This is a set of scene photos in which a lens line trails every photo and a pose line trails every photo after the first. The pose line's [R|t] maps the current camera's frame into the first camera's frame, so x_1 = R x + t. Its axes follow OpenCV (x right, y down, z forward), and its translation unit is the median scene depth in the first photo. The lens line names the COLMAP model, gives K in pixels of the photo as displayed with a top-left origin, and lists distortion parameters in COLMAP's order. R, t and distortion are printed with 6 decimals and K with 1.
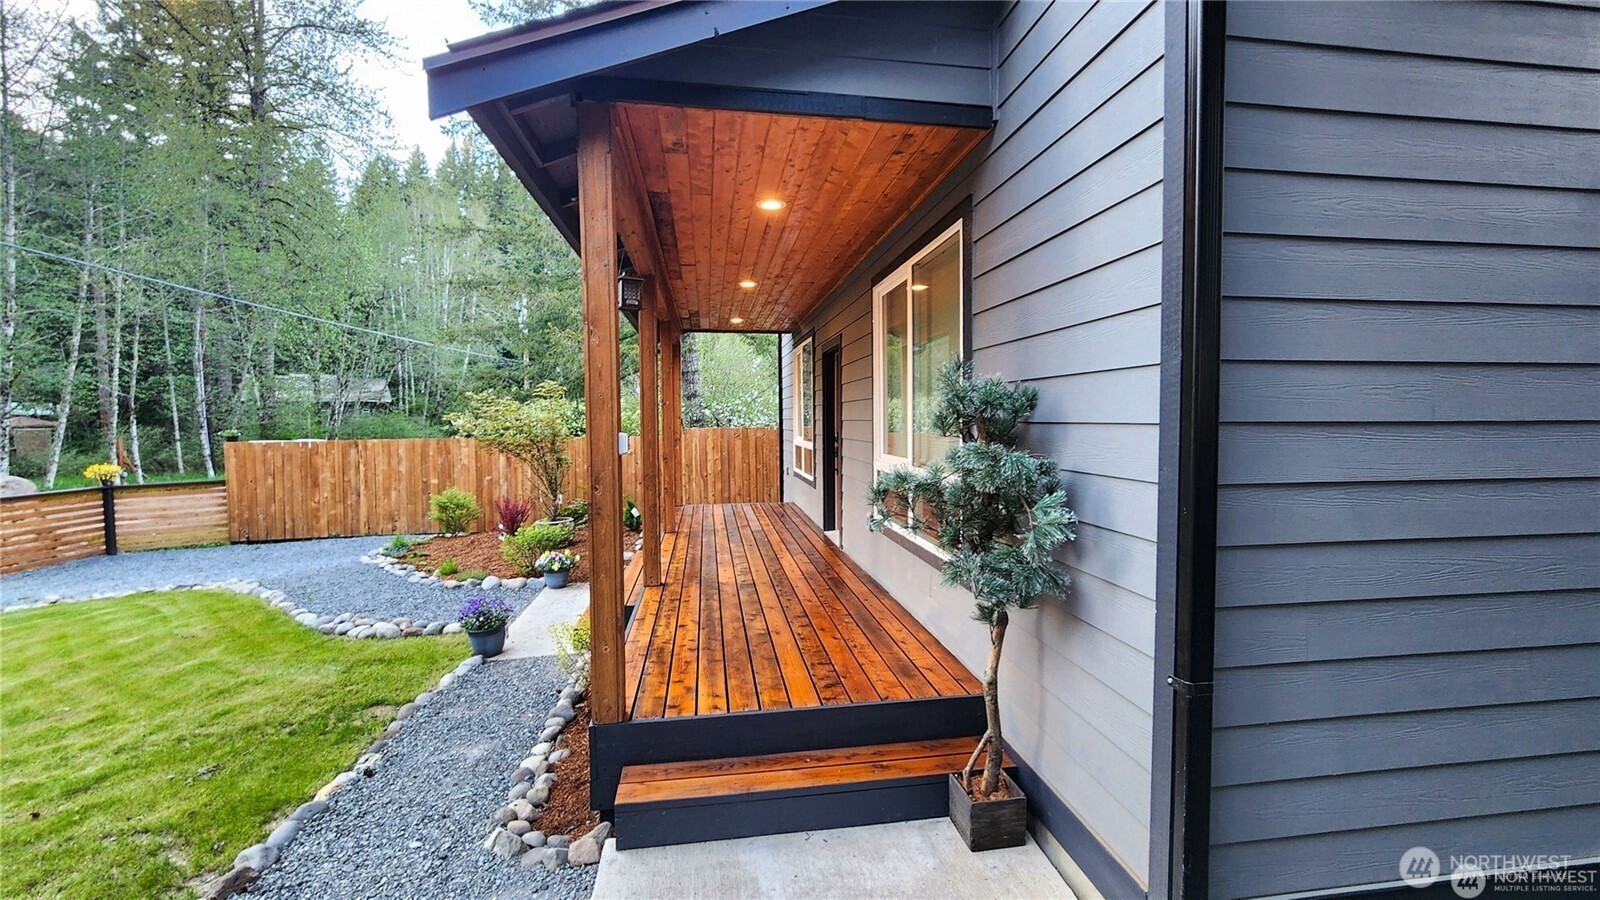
lens RADIAL K [[659.1, 0, 805.0], [0, 659.1, 446.8], [0, 0, 1]] dist [0.000567, 0.000291]
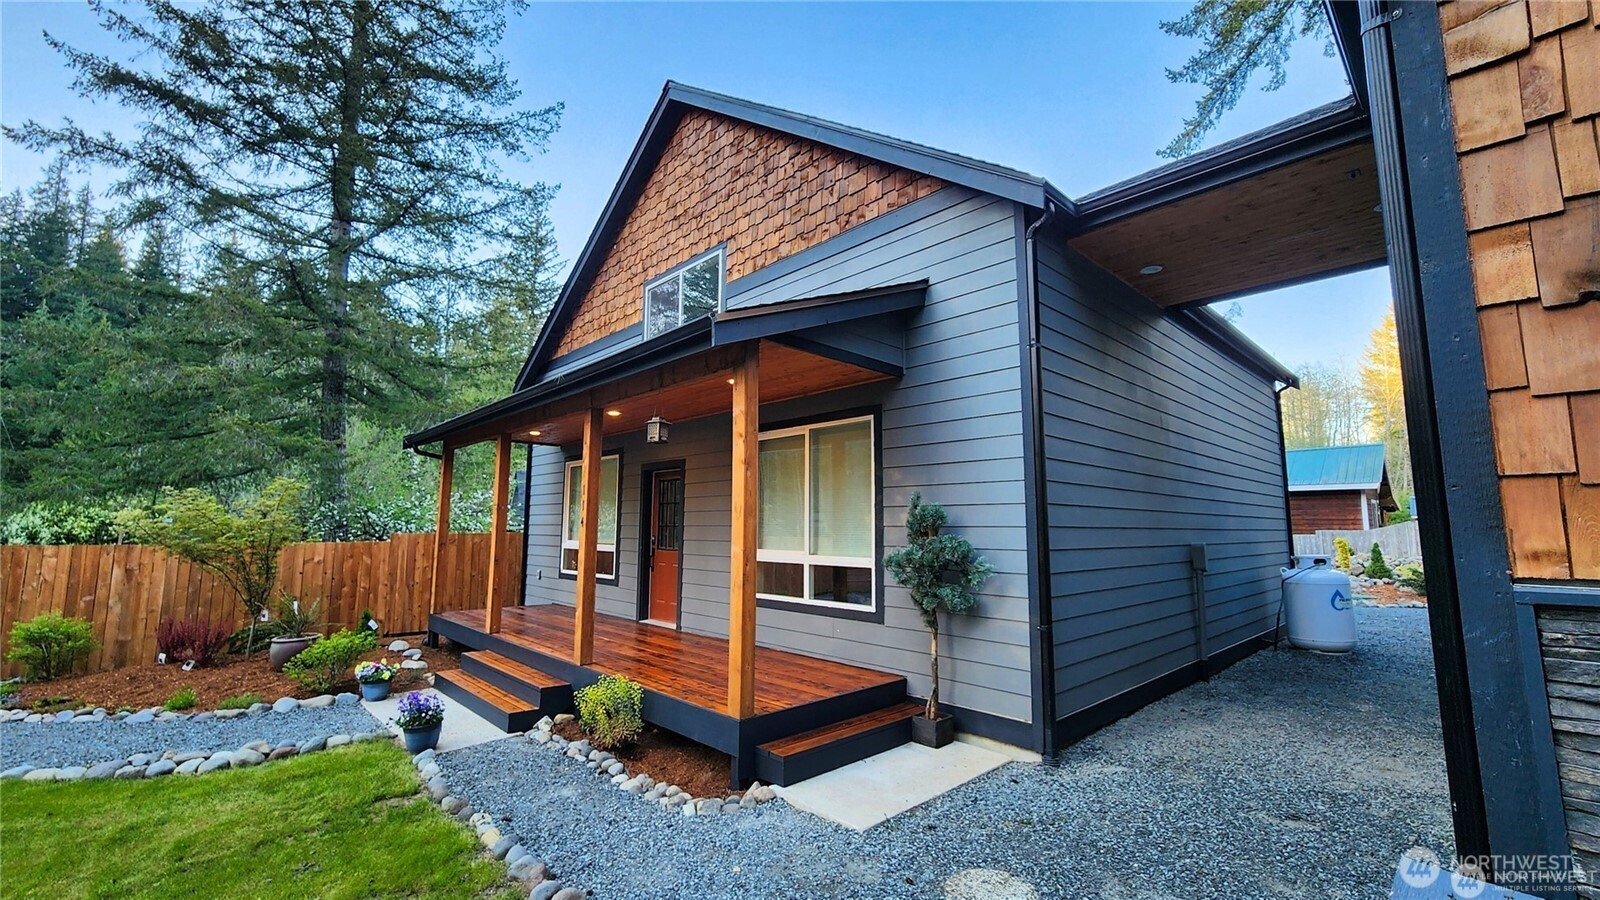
lens RADIAL K [[659.1, 0, 796.0], [0, 659.1, 451.8], [0, 0, 1]] dist [0.000567, 0.000291]
pose [[0.820897, 0.075351, 0.566083, -0.740692], [0.014741, 0.988131, -0.152906, 0.024965], [-0.570885, 0.133864, 0.810043, -0.265460]]
